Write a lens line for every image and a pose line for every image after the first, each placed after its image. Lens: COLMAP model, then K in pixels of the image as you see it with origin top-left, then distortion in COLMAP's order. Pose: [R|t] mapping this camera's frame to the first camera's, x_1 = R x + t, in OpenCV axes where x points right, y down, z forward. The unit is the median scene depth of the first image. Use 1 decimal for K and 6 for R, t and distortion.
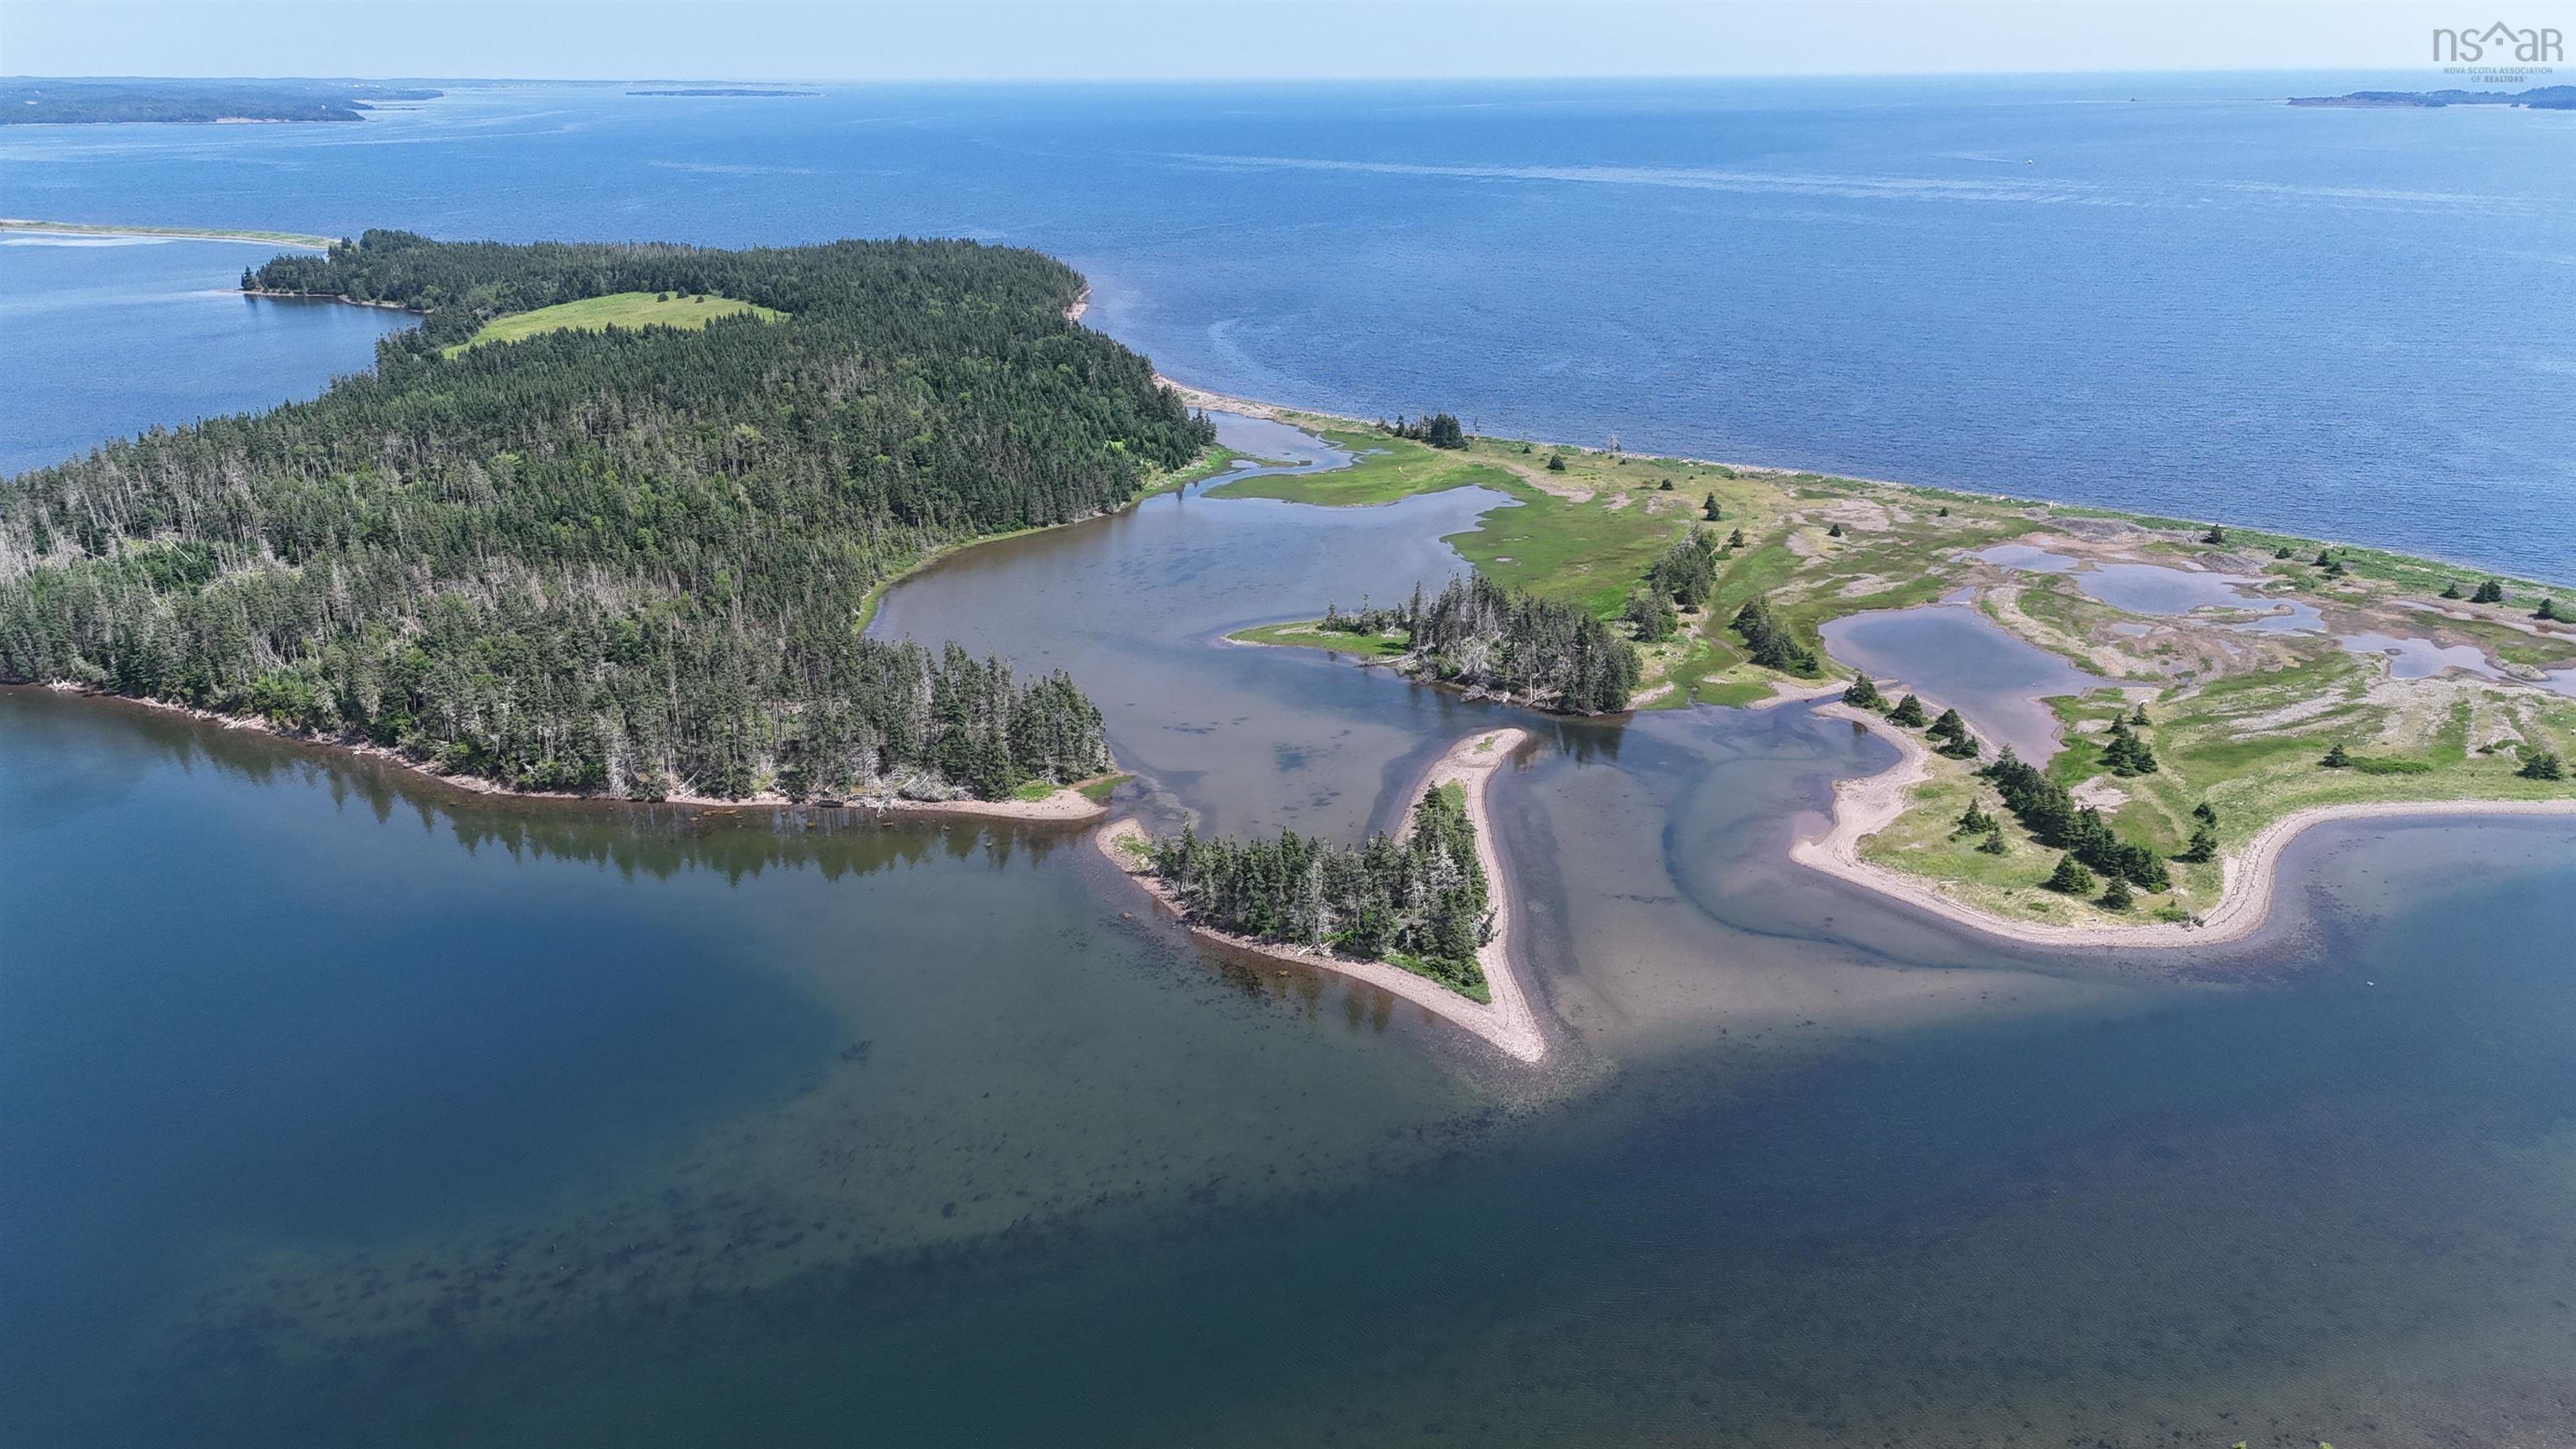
lens RADIAL K [[1888.3, 0, 1298.7], [0, 1888.3, 727.7], [0, 0, 1]] dist [0.080026, -0.079763]
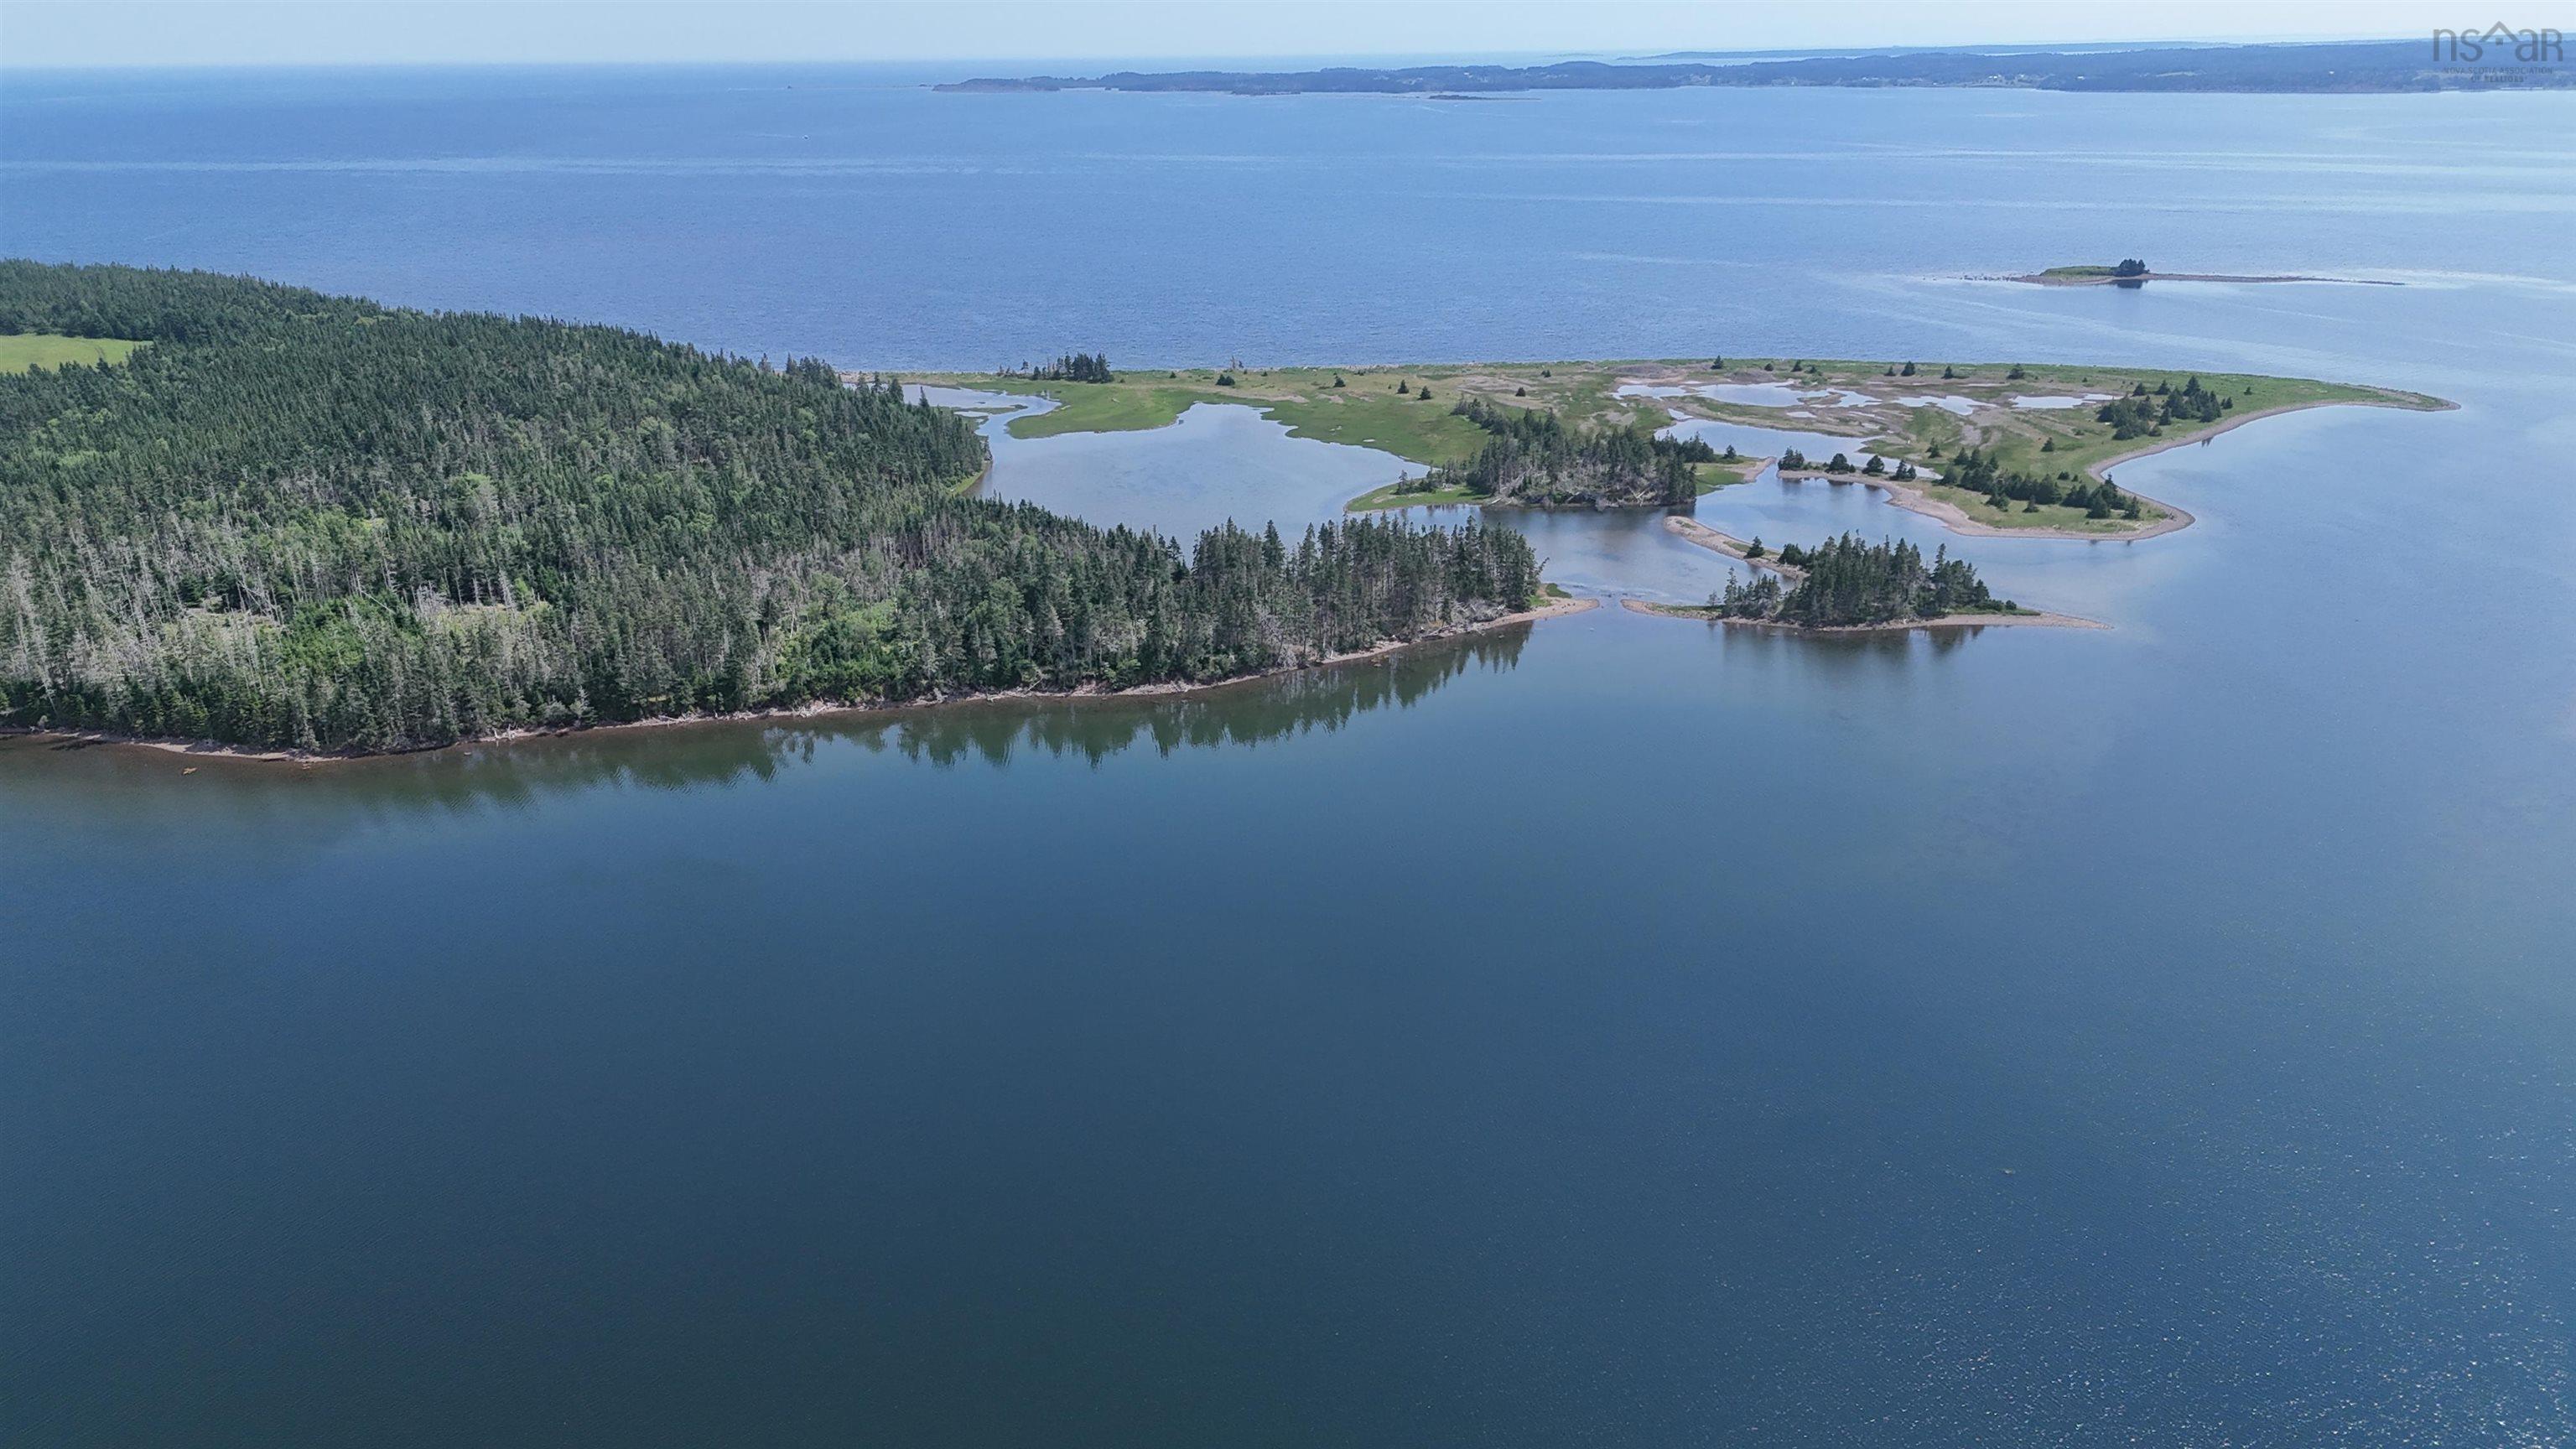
lens RADIAL K [[1888.3, 0, 1298.7], [0, 1888.3, 727.7], [0, 0, 1]] dist [0.080026, -0.079763]
pose [[0.772234, -0.219193, 0.596329, -0.814796], [0.216277, 0.973239, 0.077660, -0.013281], [-0.597393, 0.069000, 0.798975, 0.053057]]
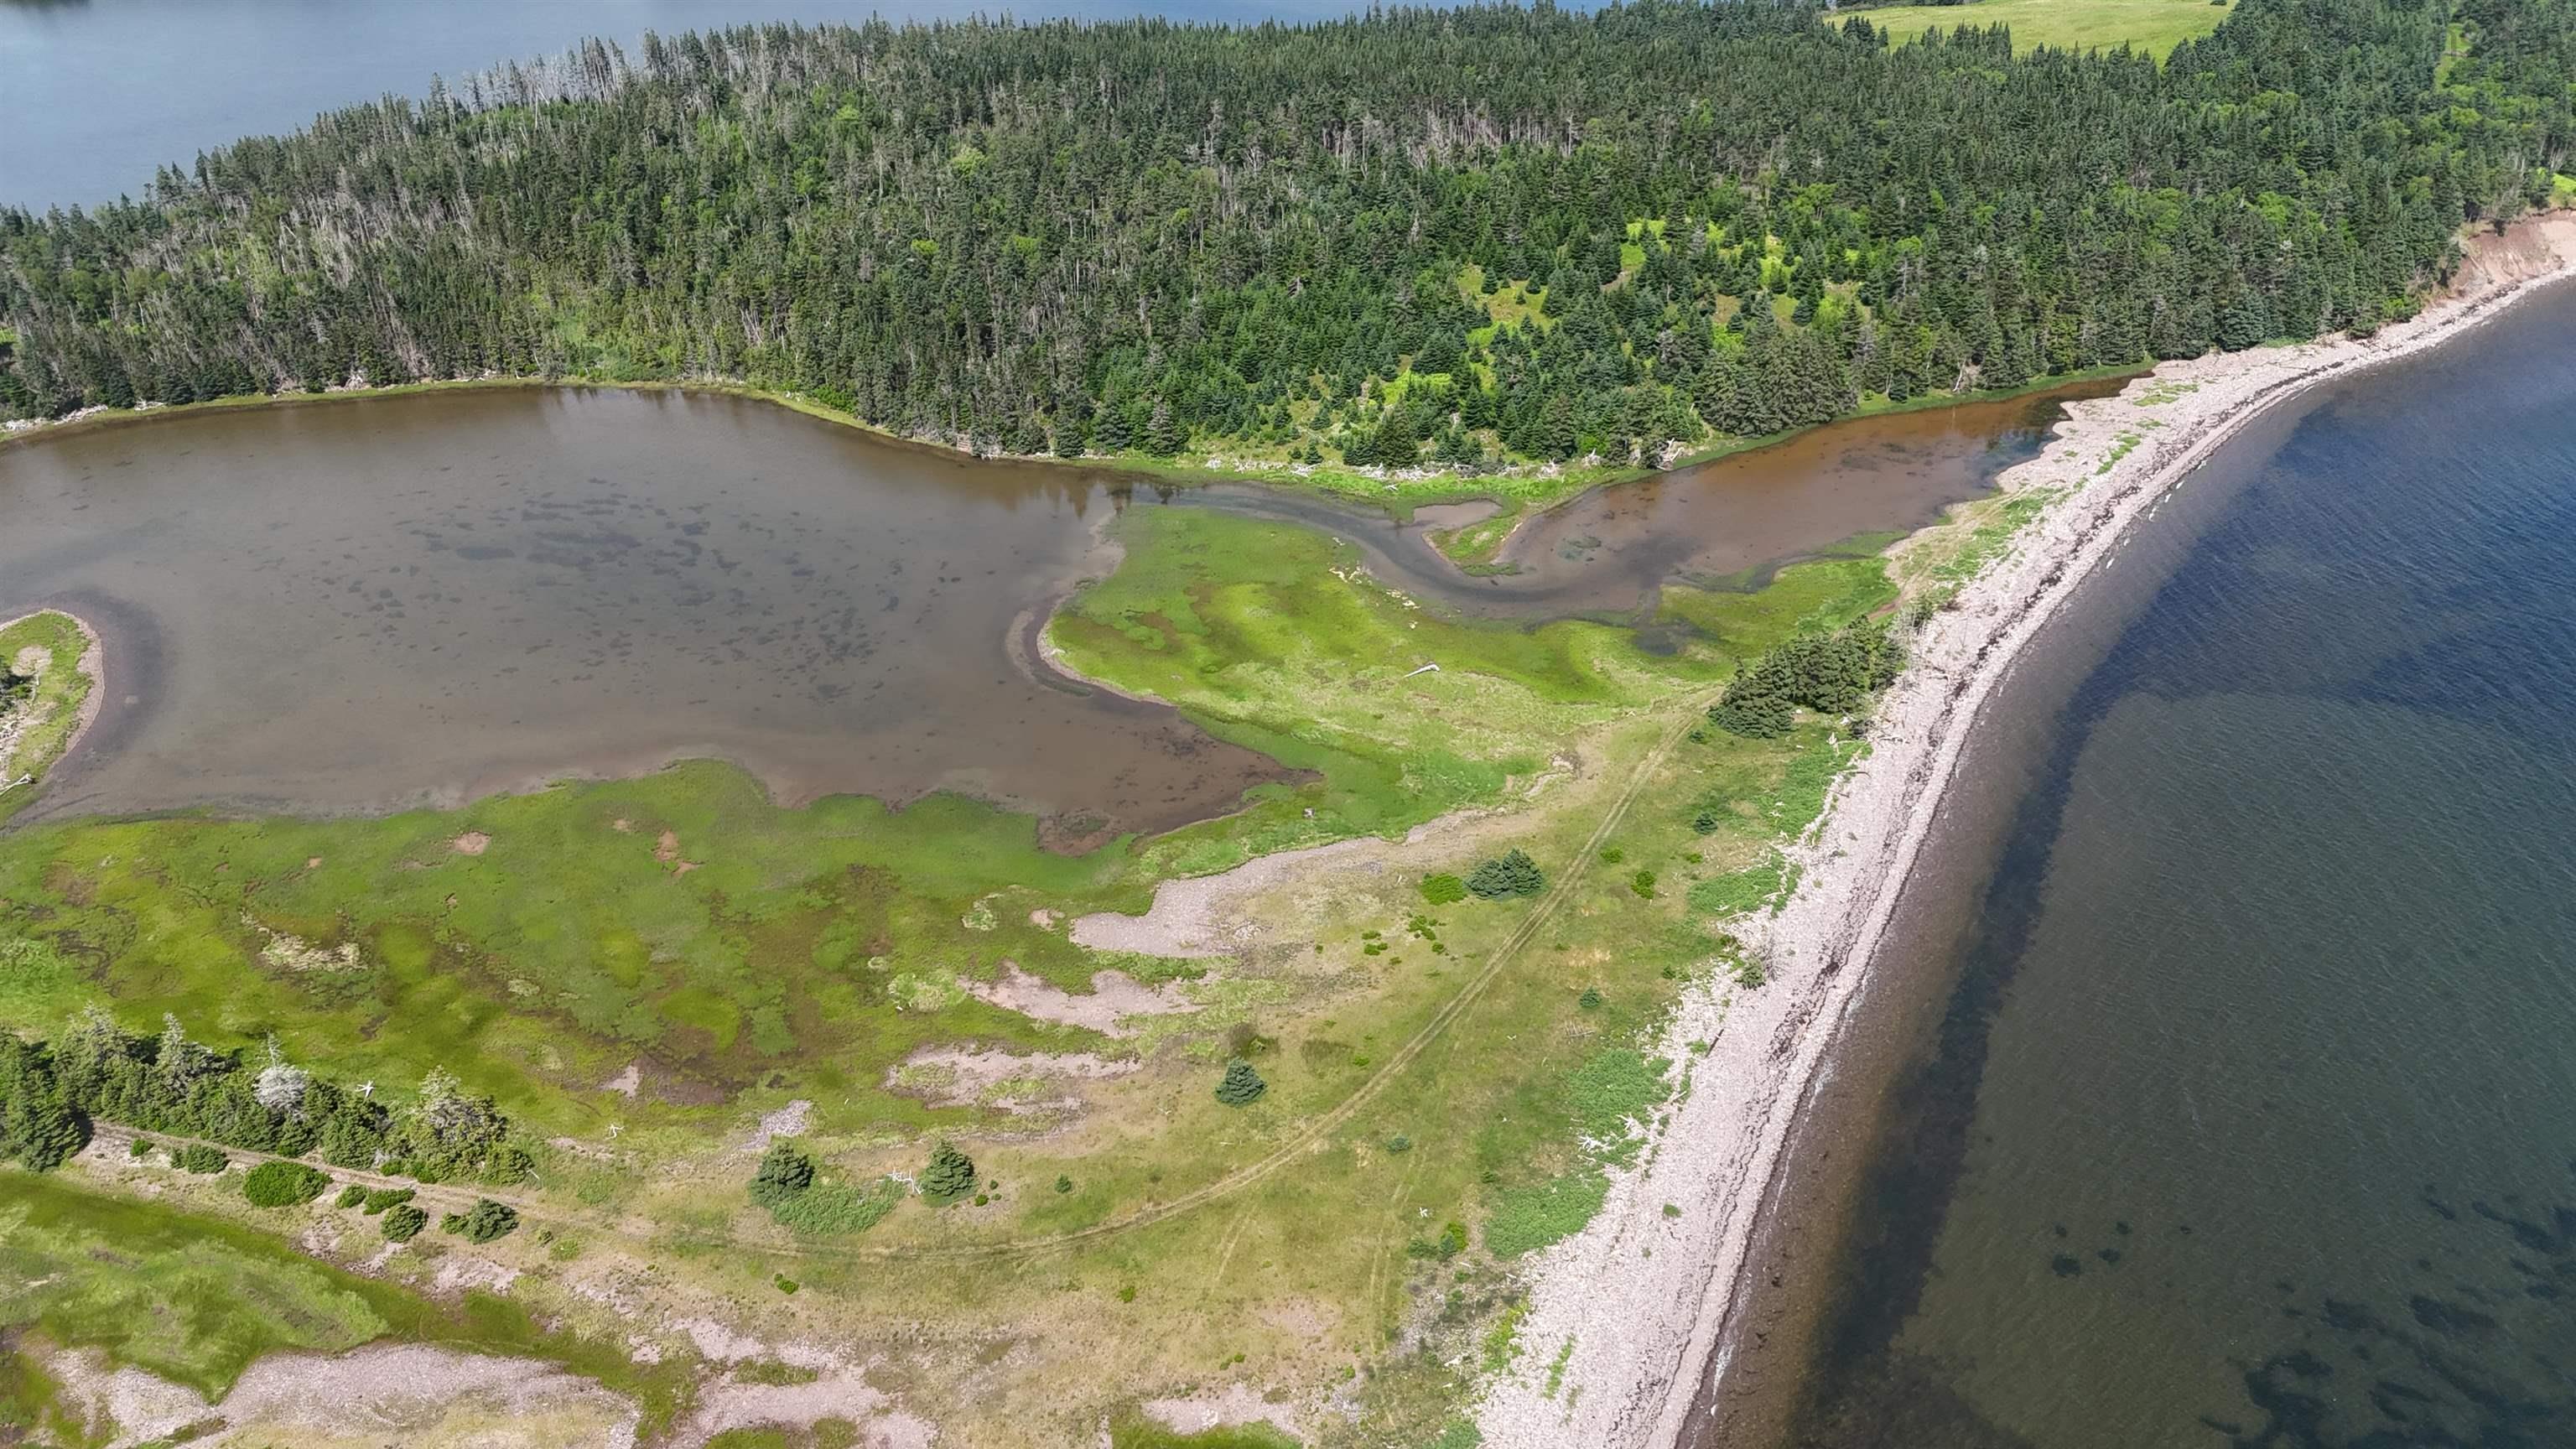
lens RADIAL K [[1888.3, 0, 1298.7], [0, 1888.3, 727.7], [0, 0, 1]] dist [0.080026, -0.079763]
pose [[0.139867, 0.501570, -0.853736, 0.569865], [-0.310063, 0.841033, 0.443310, -0.418218], [0.940371, 0.202707, 0.273151, 1.206419]]
